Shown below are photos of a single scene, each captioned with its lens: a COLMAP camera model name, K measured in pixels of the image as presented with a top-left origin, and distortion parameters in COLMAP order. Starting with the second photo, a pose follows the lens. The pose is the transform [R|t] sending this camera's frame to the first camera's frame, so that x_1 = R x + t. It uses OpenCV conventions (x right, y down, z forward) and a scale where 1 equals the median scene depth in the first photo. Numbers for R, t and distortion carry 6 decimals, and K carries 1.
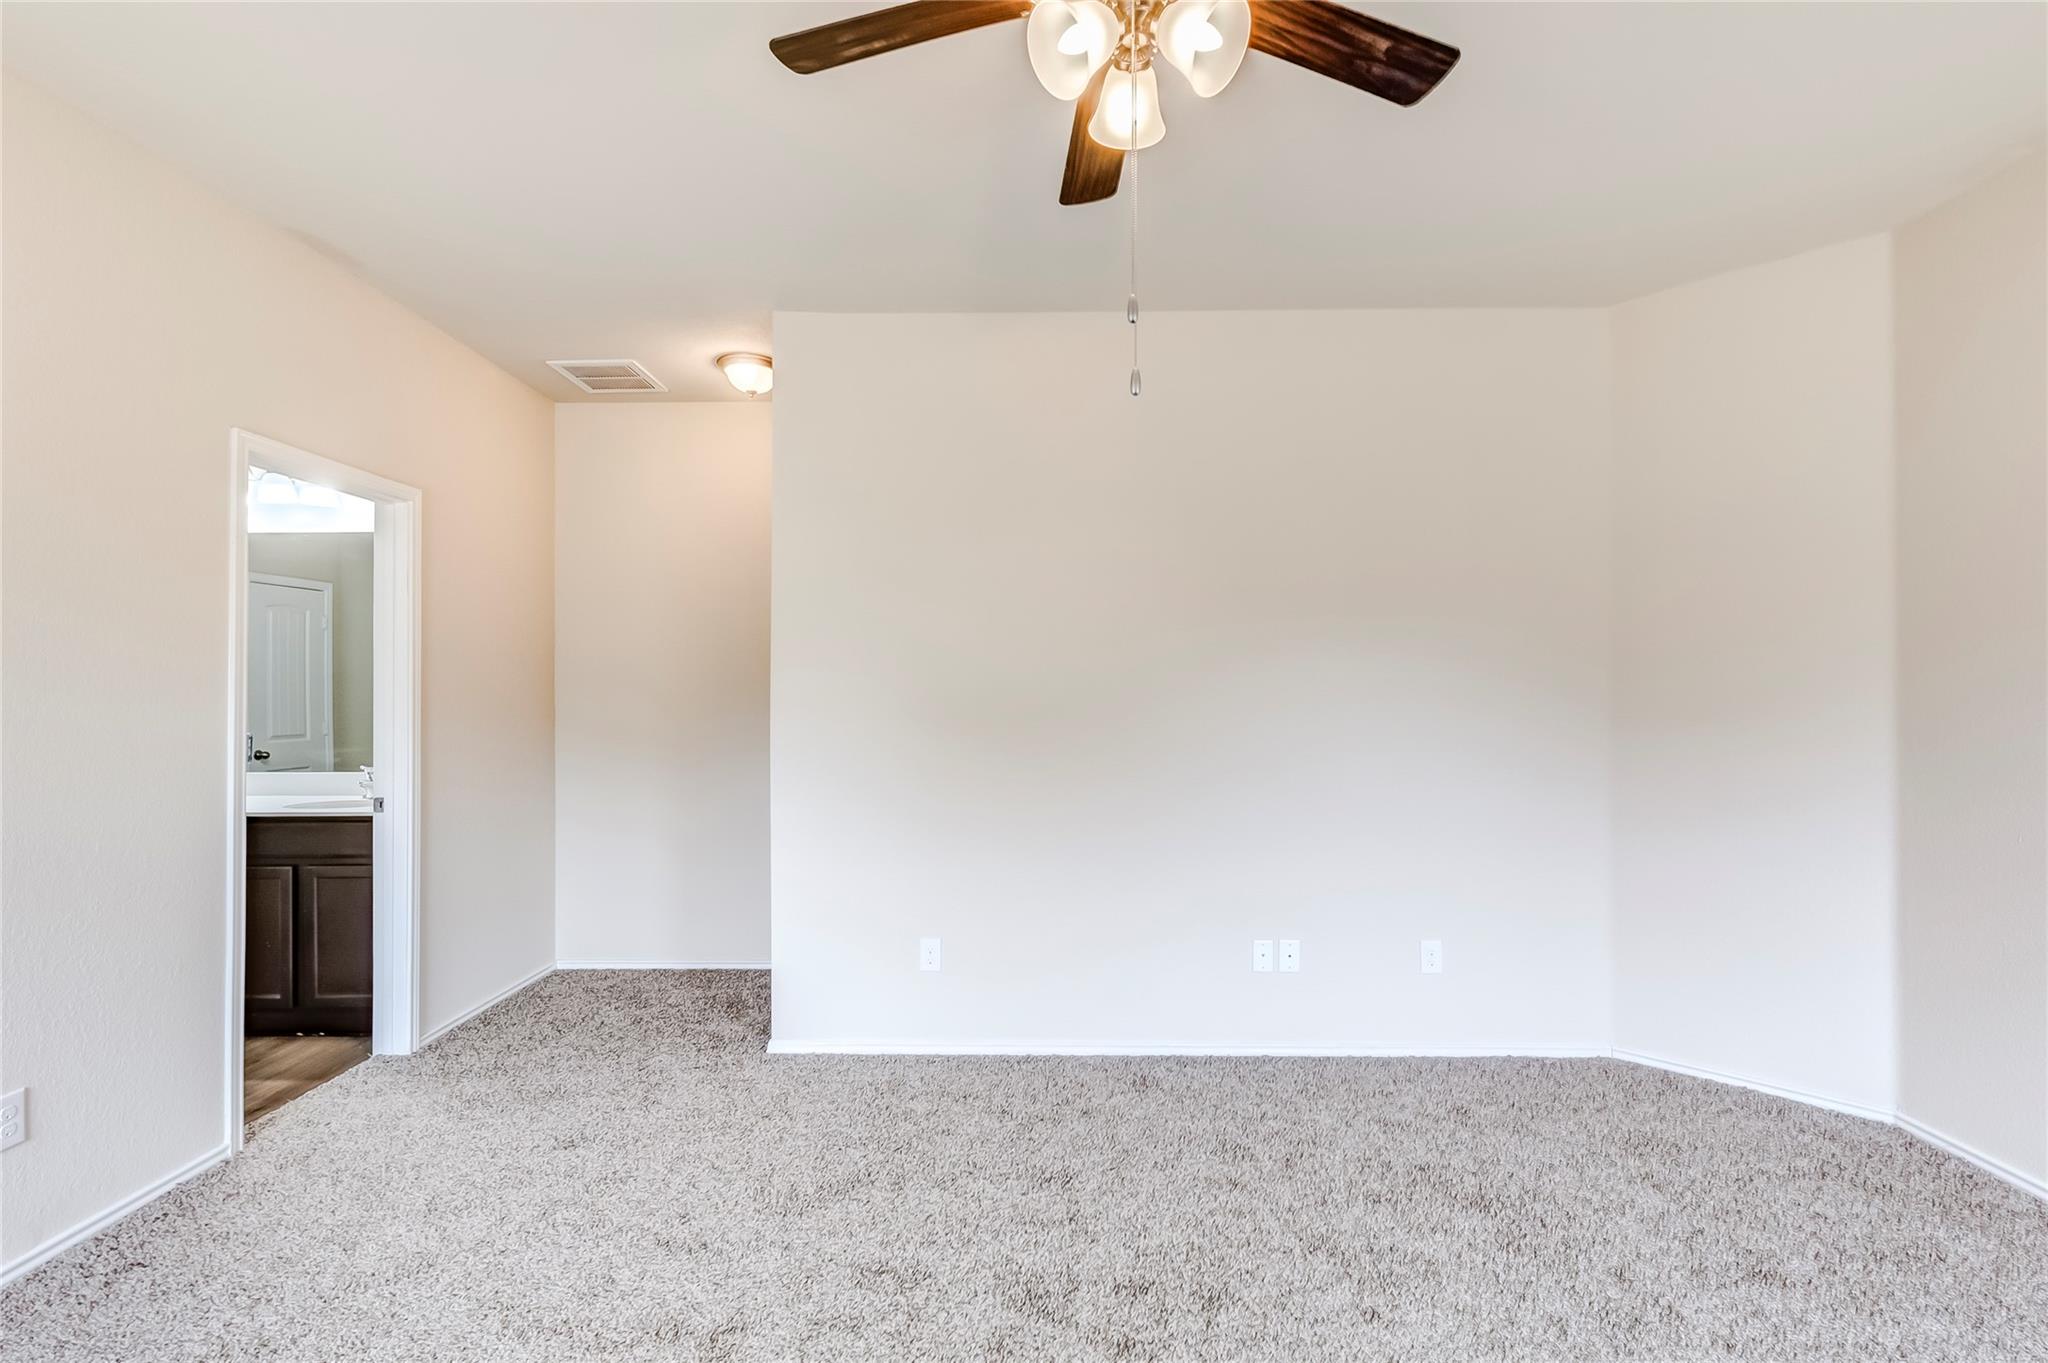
lens RADIAL K [[934.2, 0, 1023.0], [0, 934.2, 693.1], [0, 0, 1]] dist [0.009586, -0.002980]
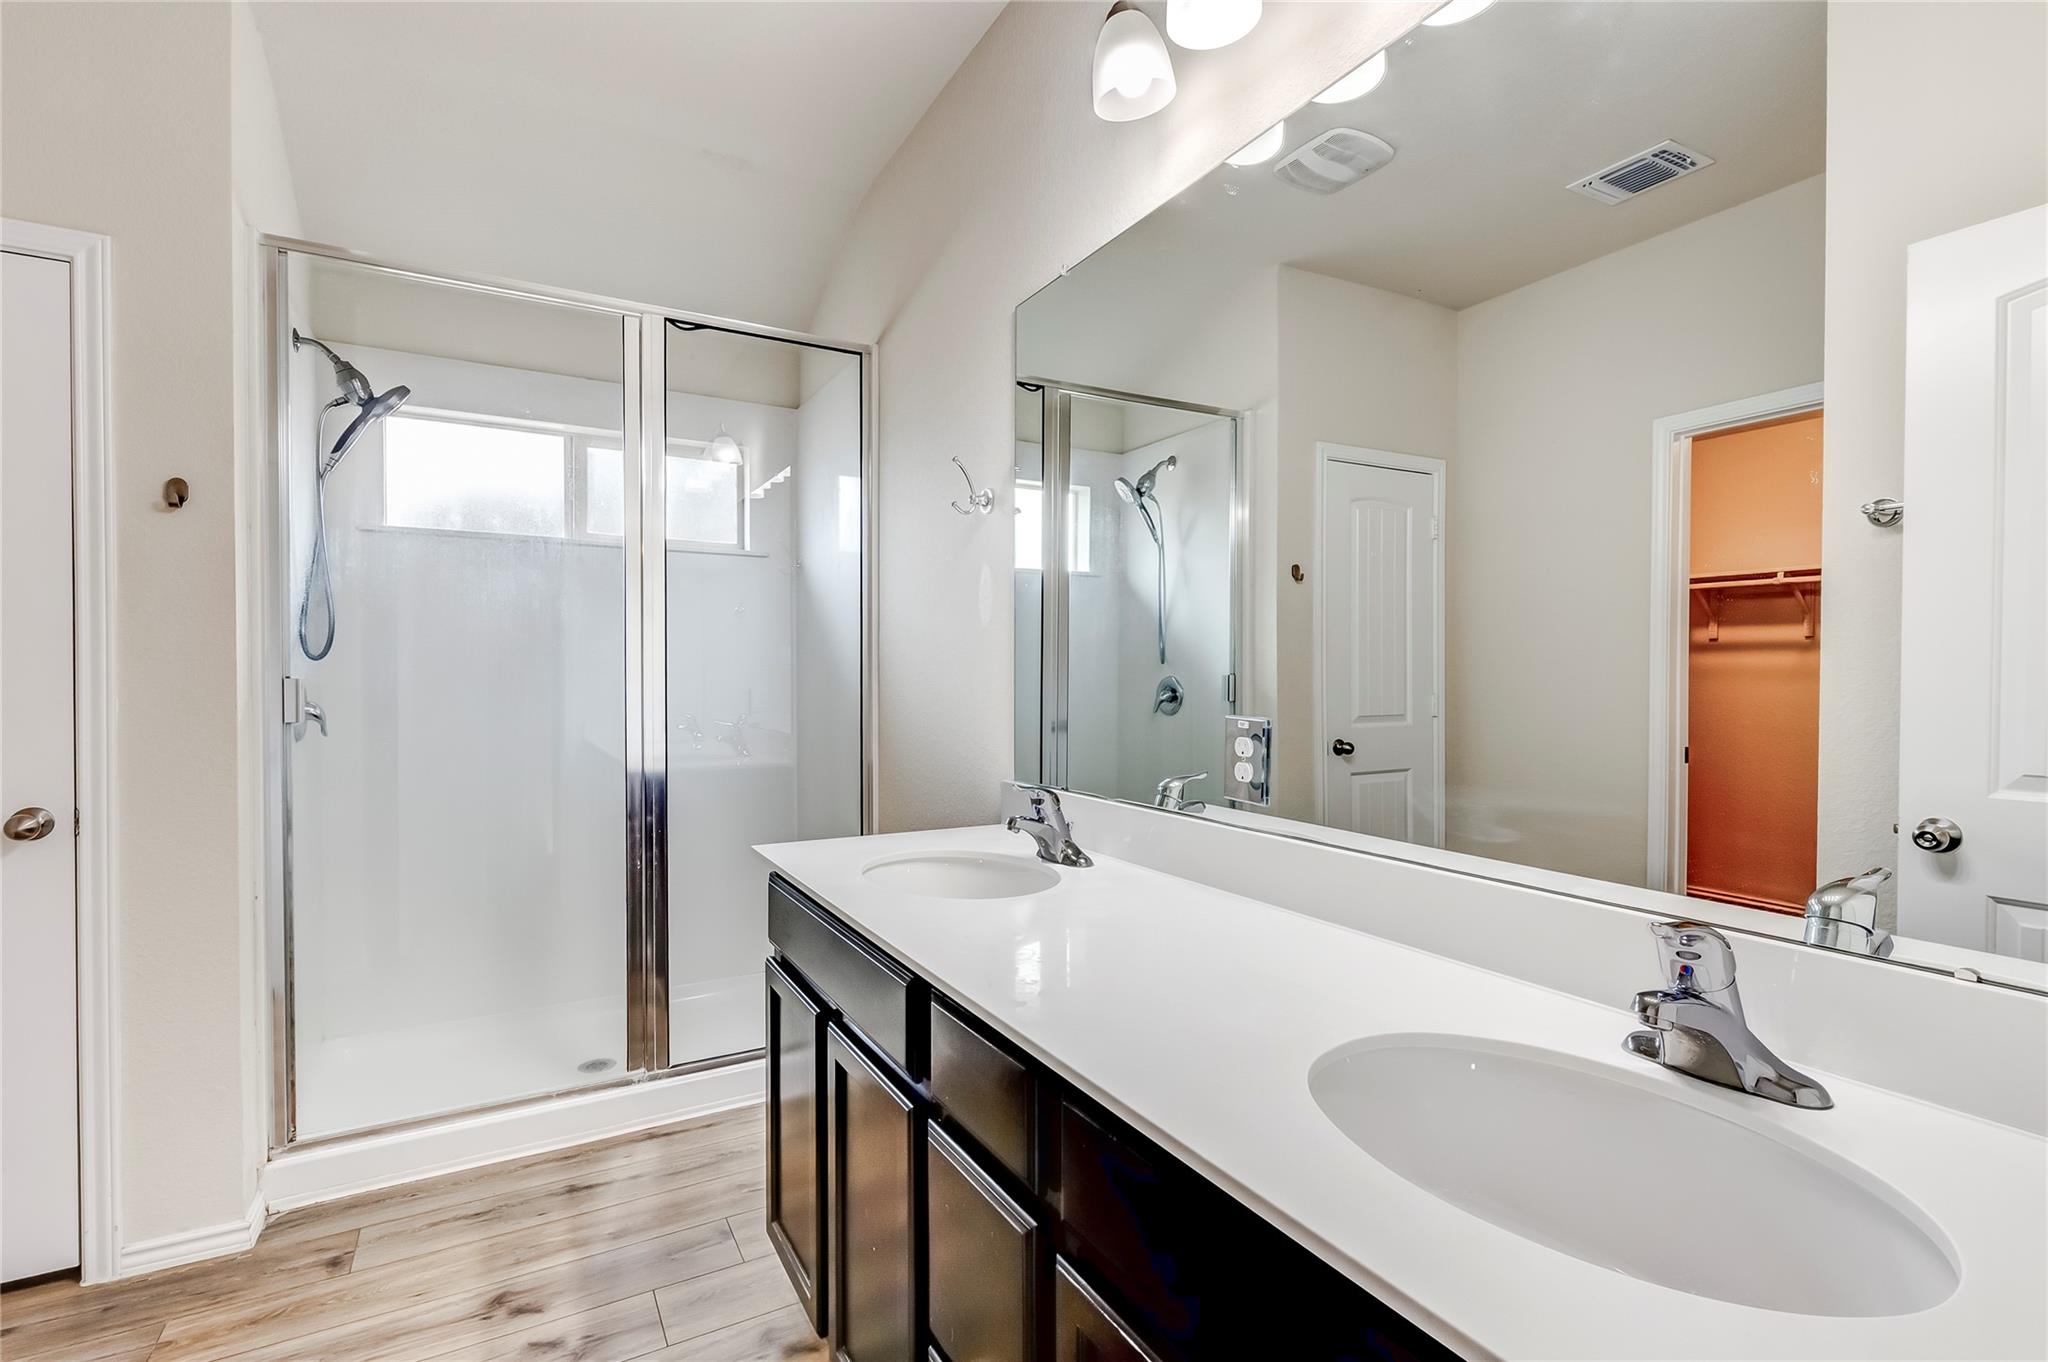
lens RADIAL K [[934.2, 0, 1026.6], [0, 934.2, 691.0], [0, 0, 1]] dist [0.009586, -0.002980]
pose [[0.504408, 0.009232, -0.863416, -0.688892], [0.004706, 0.999899, 0.013441, 0.035675], [0.863453, -0.010843, 0.504313, 0.909267]]
